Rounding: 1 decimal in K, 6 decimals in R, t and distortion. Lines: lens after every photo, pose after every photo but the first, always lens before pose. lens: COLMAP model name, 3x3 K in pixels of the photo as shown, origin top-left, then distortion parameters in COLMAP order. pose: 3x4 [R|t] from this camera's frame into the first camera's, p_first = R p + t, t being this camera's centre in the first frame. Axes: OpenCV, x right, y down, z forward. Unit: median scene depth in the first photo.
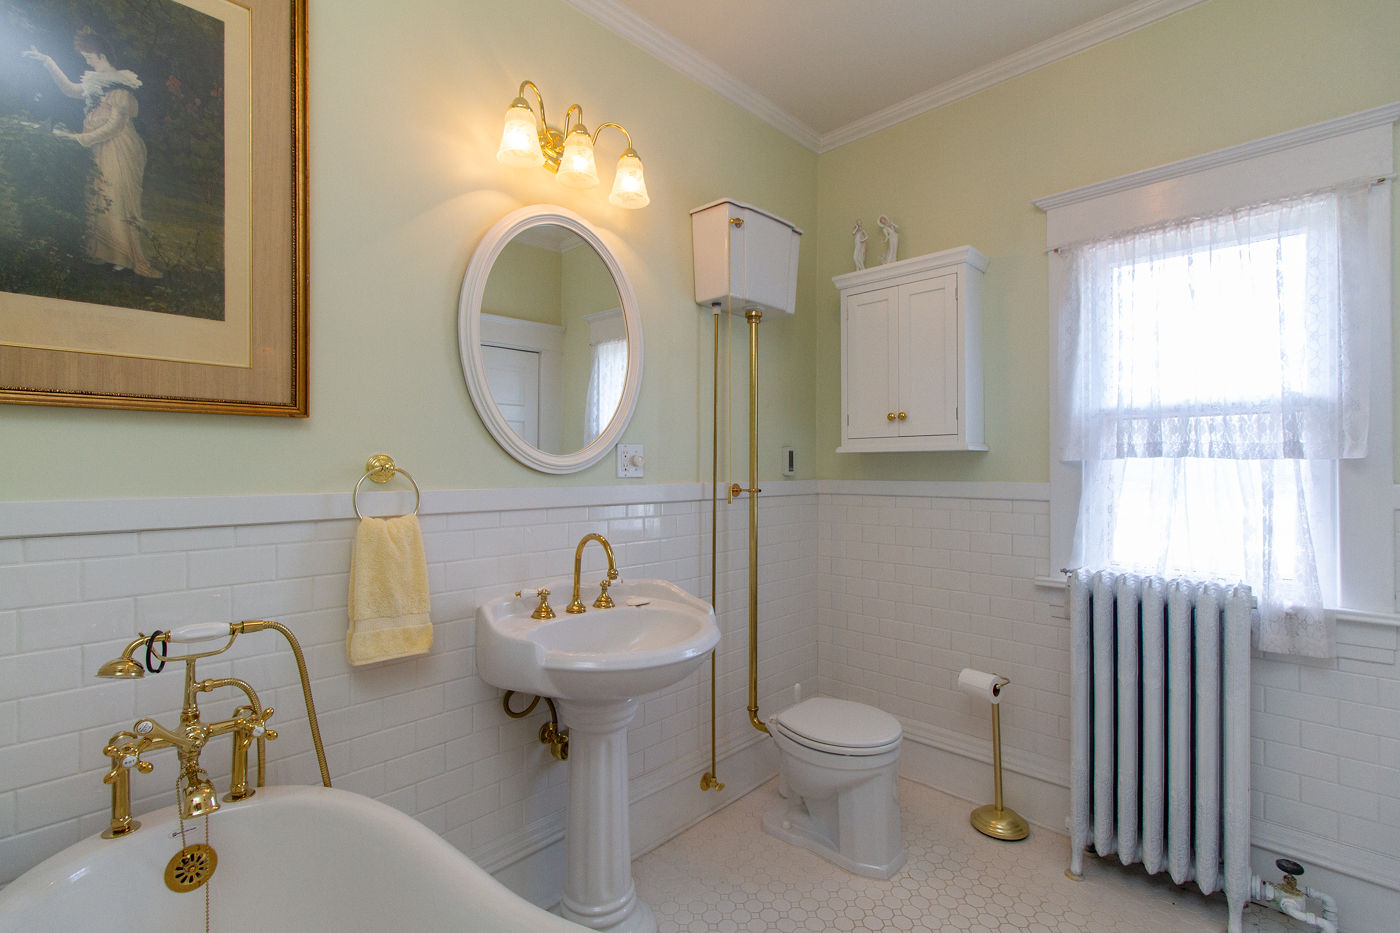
lens RADIAL K [[641.0, 0, 700.0], [0, 641.0, 466.5], [0, 0, 1]] dist [0.000788, 0.000089]
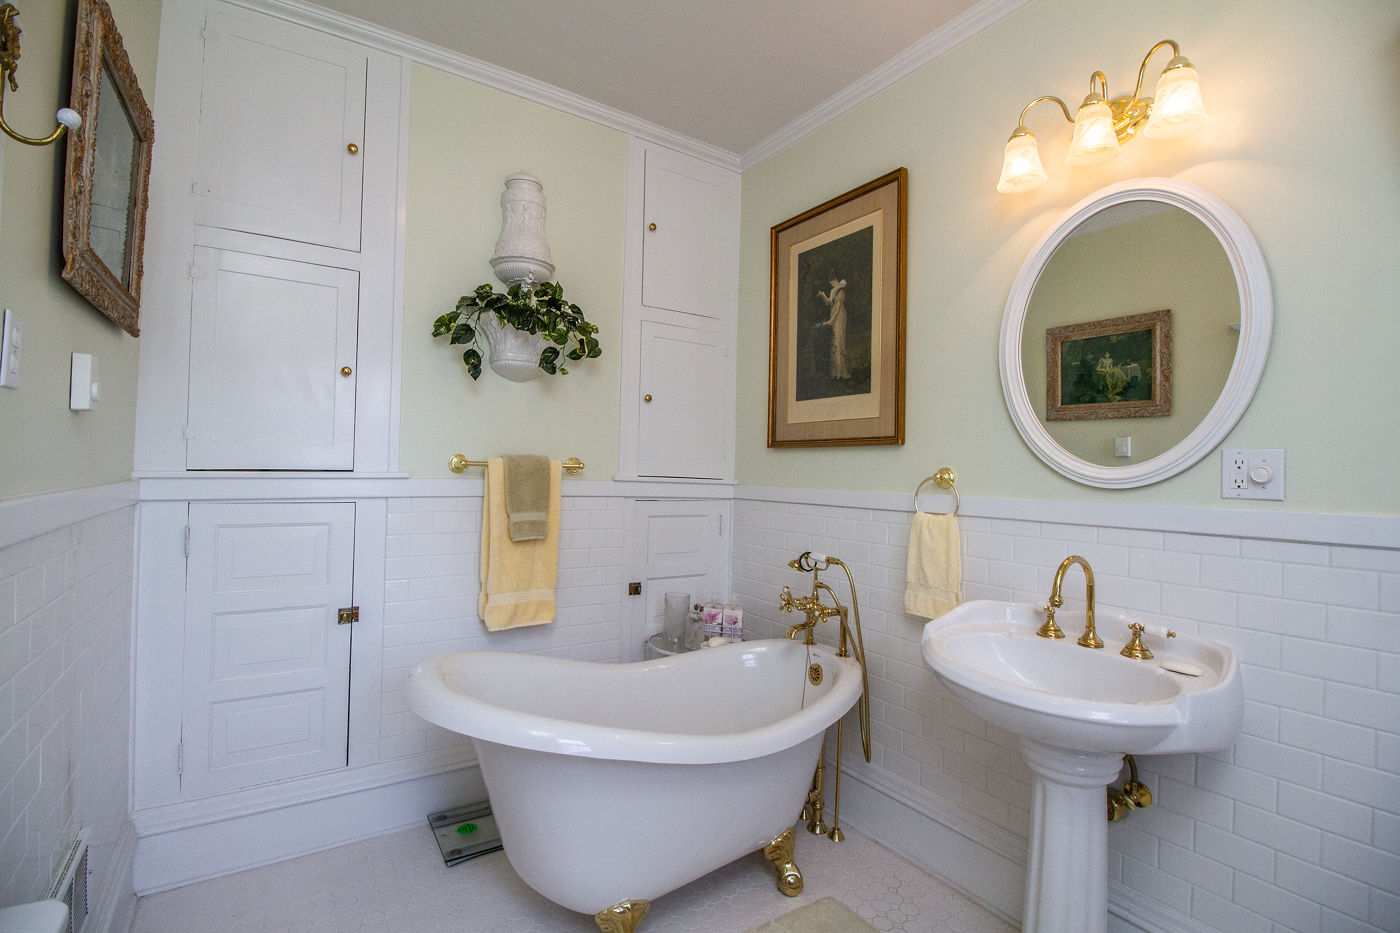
lens RADIAL K [[675.9, 0, 700.6], [0, 675.9, 456.9], [0, 0, 1]] dist [-0.000422, -0.000094]
pose [[-0.225838, -0.026576, -0.973802, 1.152794], [-0.022535, 0.999503, -0.022051, 0.001261], [0.973904, 0.016965, -0.226325, 0.949407]]
